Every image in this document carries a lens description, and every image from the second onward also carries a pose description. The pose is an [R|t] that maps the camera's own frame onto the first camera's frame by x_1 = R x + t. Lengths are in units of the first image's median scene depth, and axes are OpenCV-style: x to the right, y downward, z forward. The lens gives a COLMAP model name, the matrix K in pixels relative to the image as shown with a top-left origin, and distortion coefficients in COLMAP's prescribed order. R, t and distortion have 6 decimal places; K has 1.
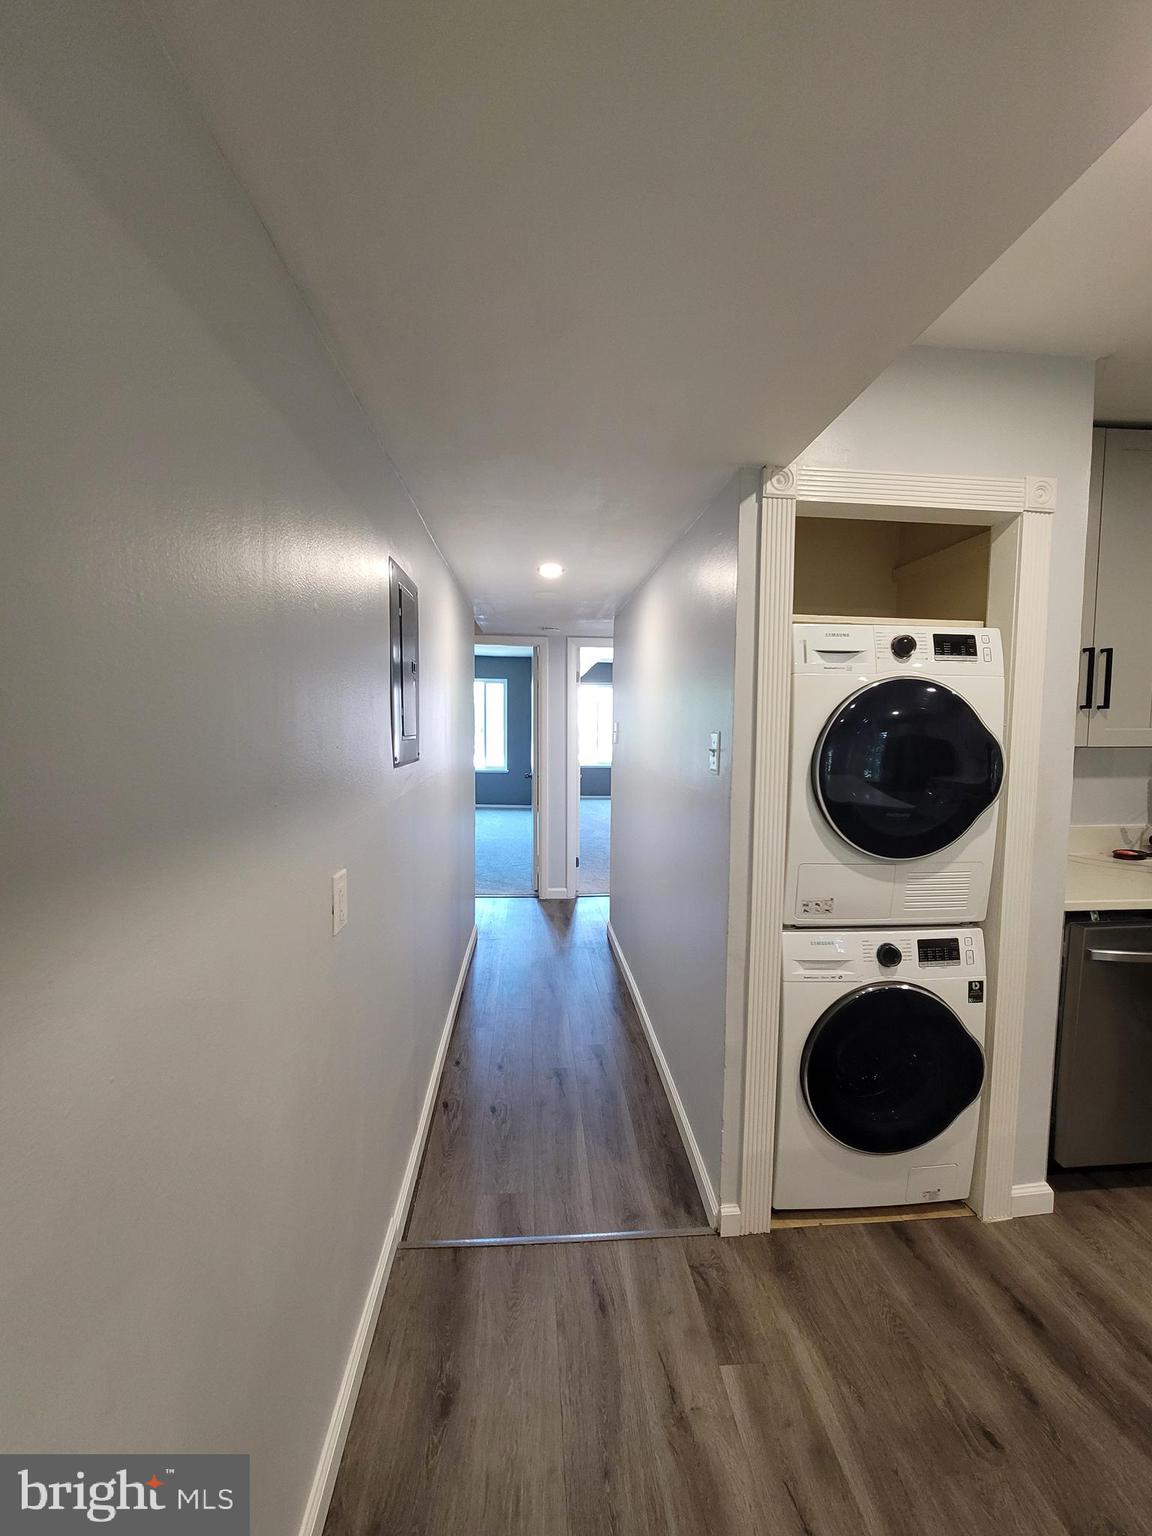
lens RADIAL K [[620.4, 0, 582.8], [0, 620.4, 764.3], [0, 0, 1]] dist [-0.002797, -0.000629]
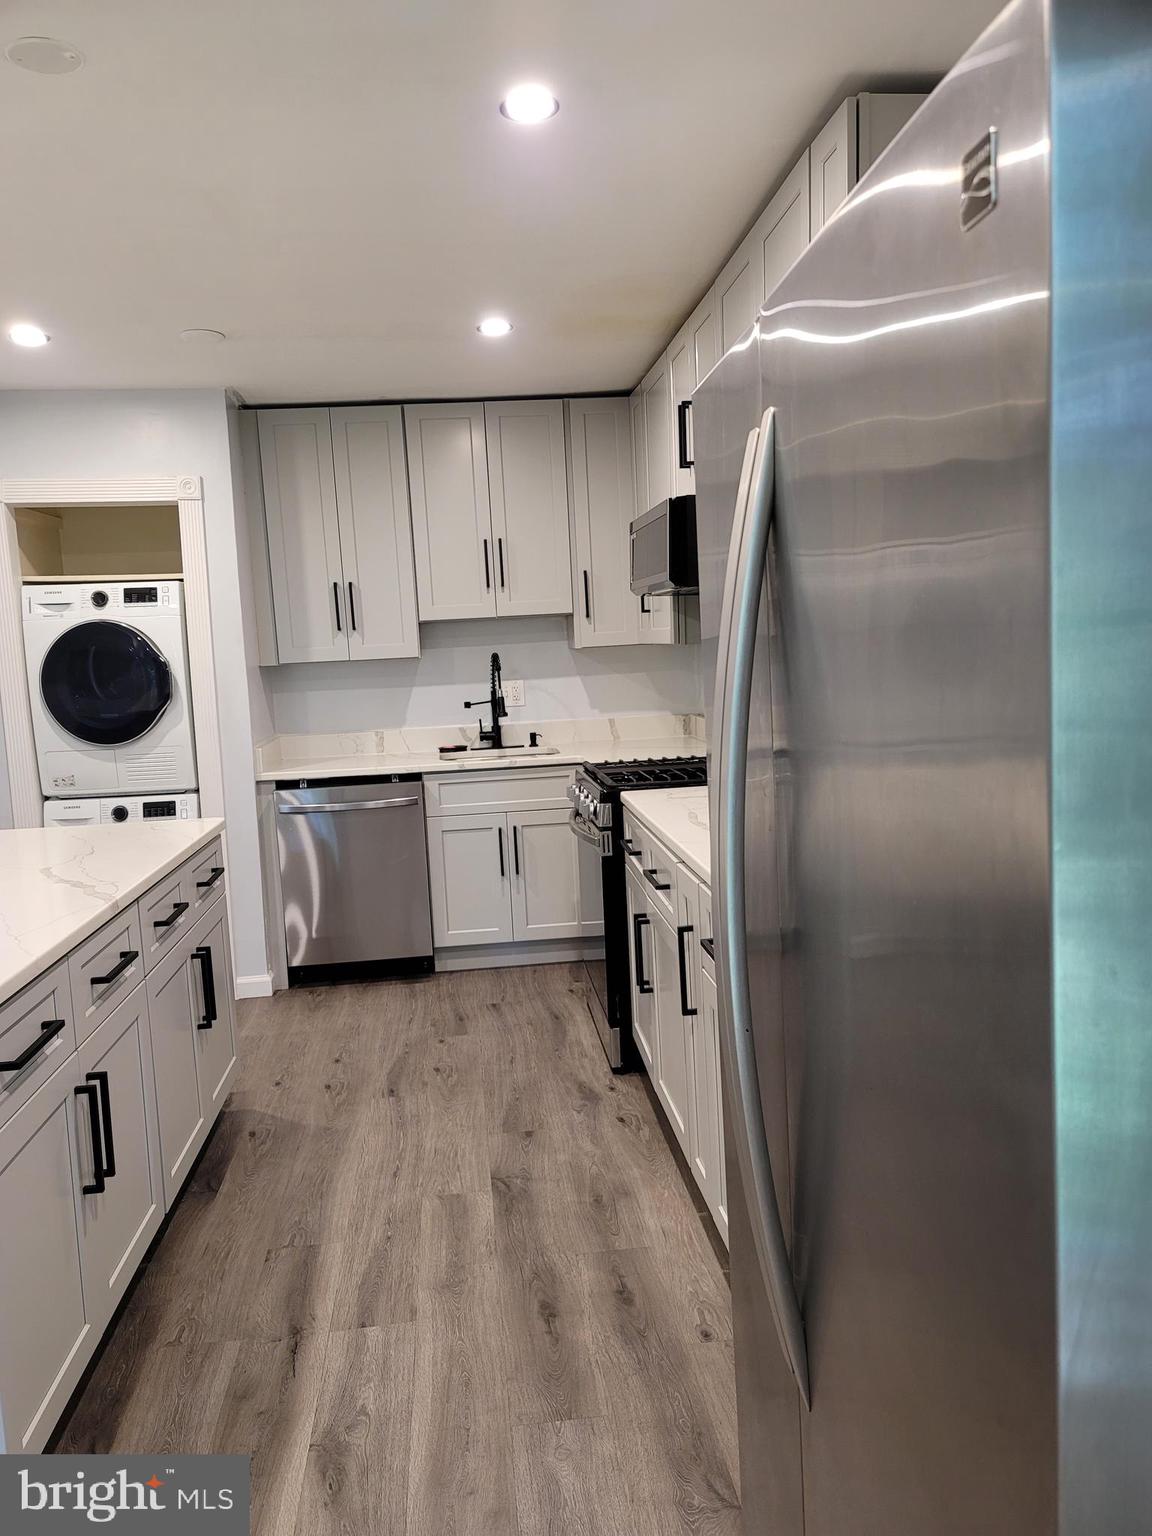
lens RADIAL K [[1118.1, 0, 559.7], [0, 1118.1, 786.0], [0, 0, 1]] dist [0.048173, -0.038373]
pose [[0.998756, -0.049615, 0.004915, 1.509444], [0.049234, 0.996998, 0.059755, 0.138913], [-0.007865, -0.059439, 0.998201, -1.618611]]
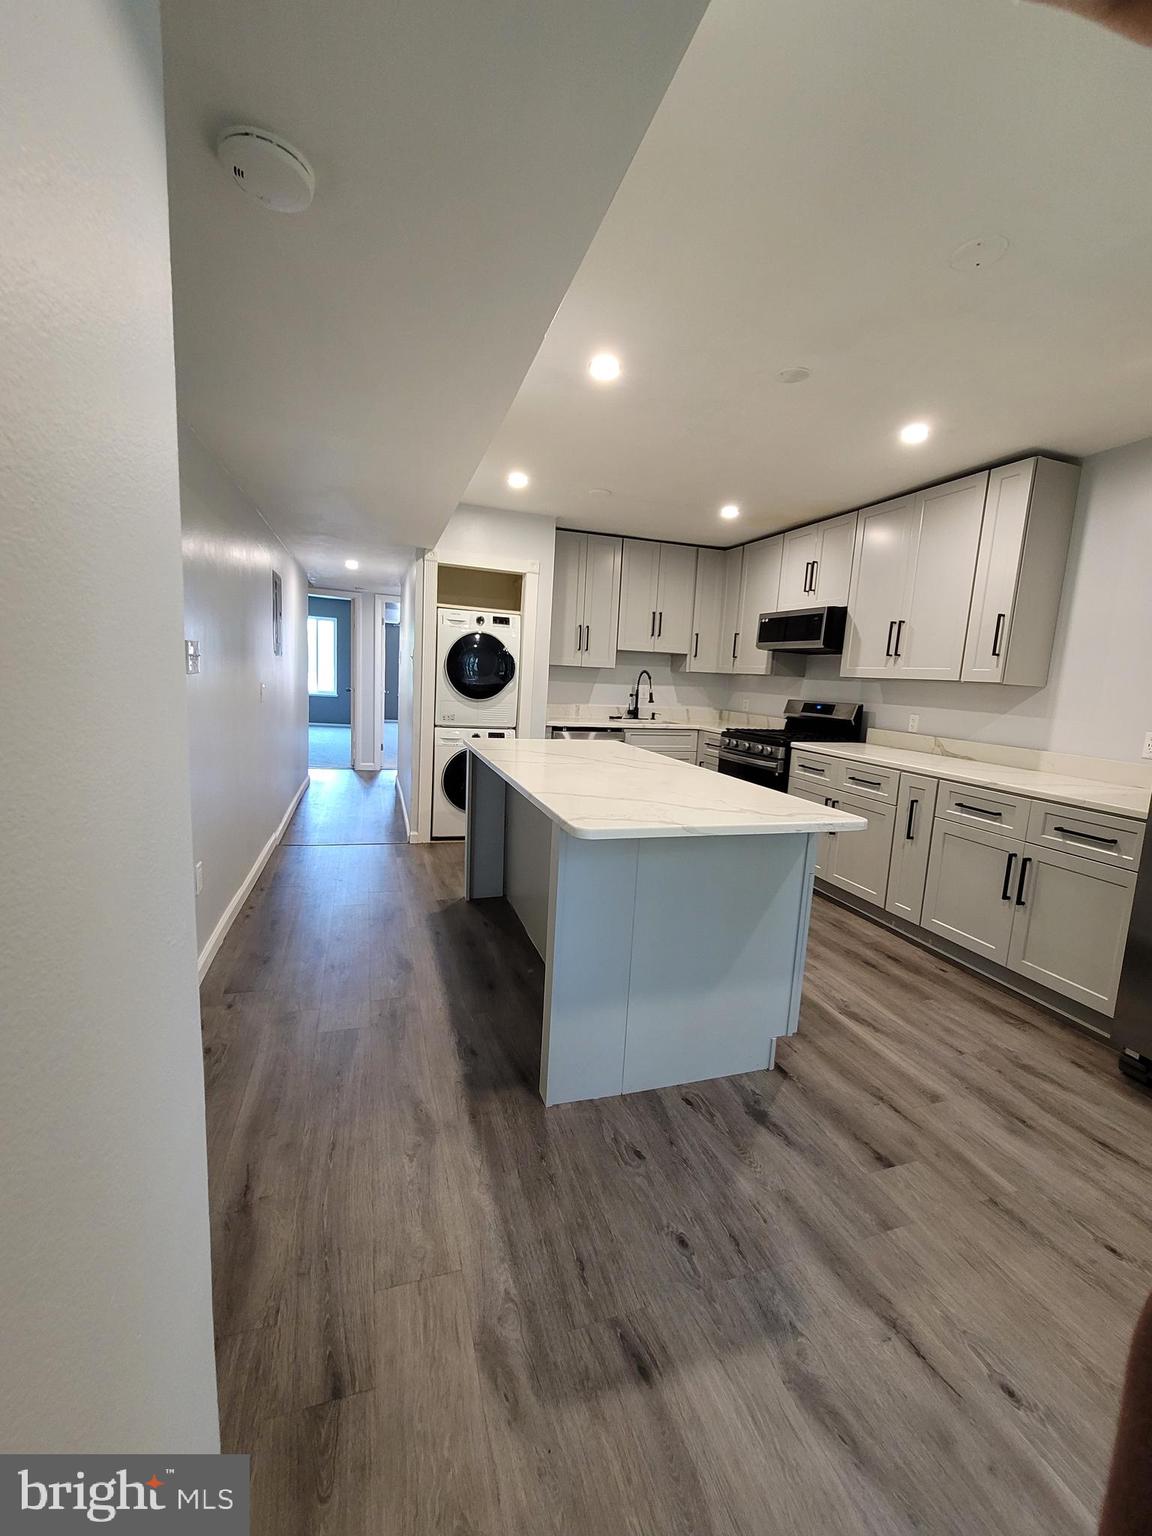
lens RADIAL K [[620.4, 0, 582.5], [0, 620.4, 764.7], [0, 0, 1]] dist [-0.002797, -0.000629]
pose [[0.970057, 0.013471, 0.242504, 0.292305], [-0.033561, 0.996317, 0.078903, 0.201032], [-0.240548, -0.084679, 0.966936, -1.698741]]
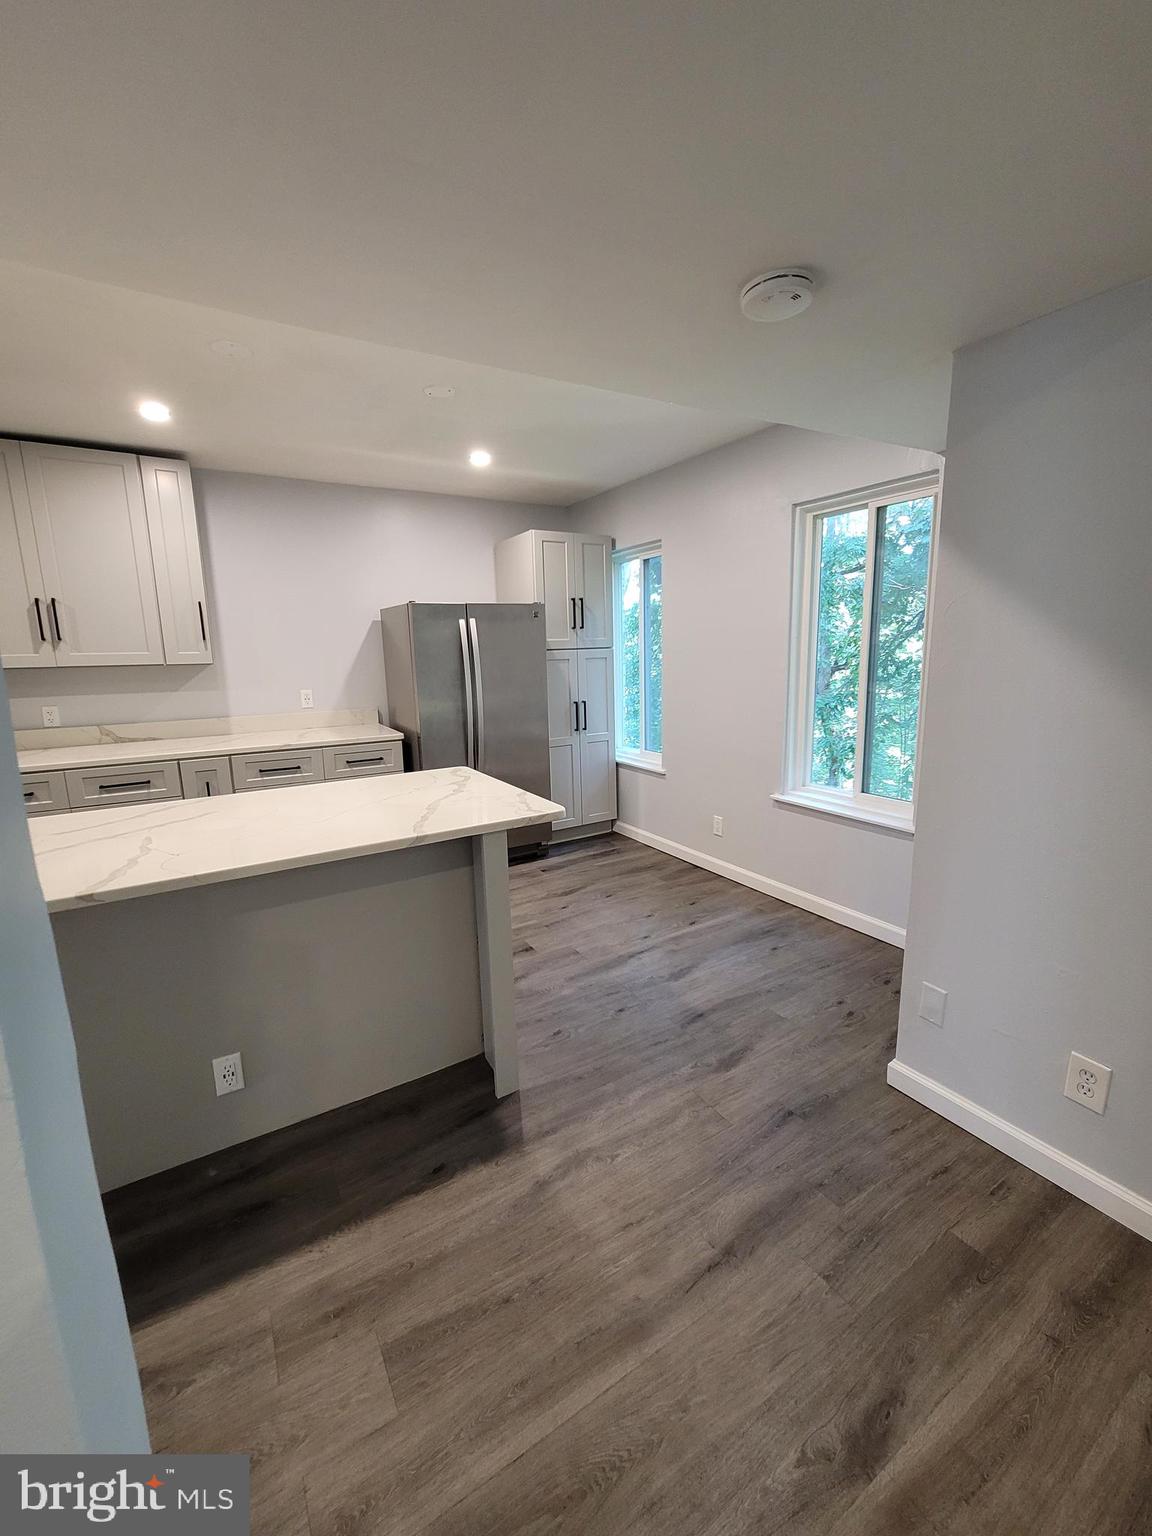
lens RADIAL K [[620.4, 0, 585.8], [0, 620.4, 767.1], [0, 0, 1]] dist [-0.002797, -0.000629]
pose [[-0.442277, -0.162729, 0.881992, -0.470551], [0.079685, 0.972383, 0.219364, 0.050644], [-0.893332, 0.167301, -0.417096, -0.439242]]
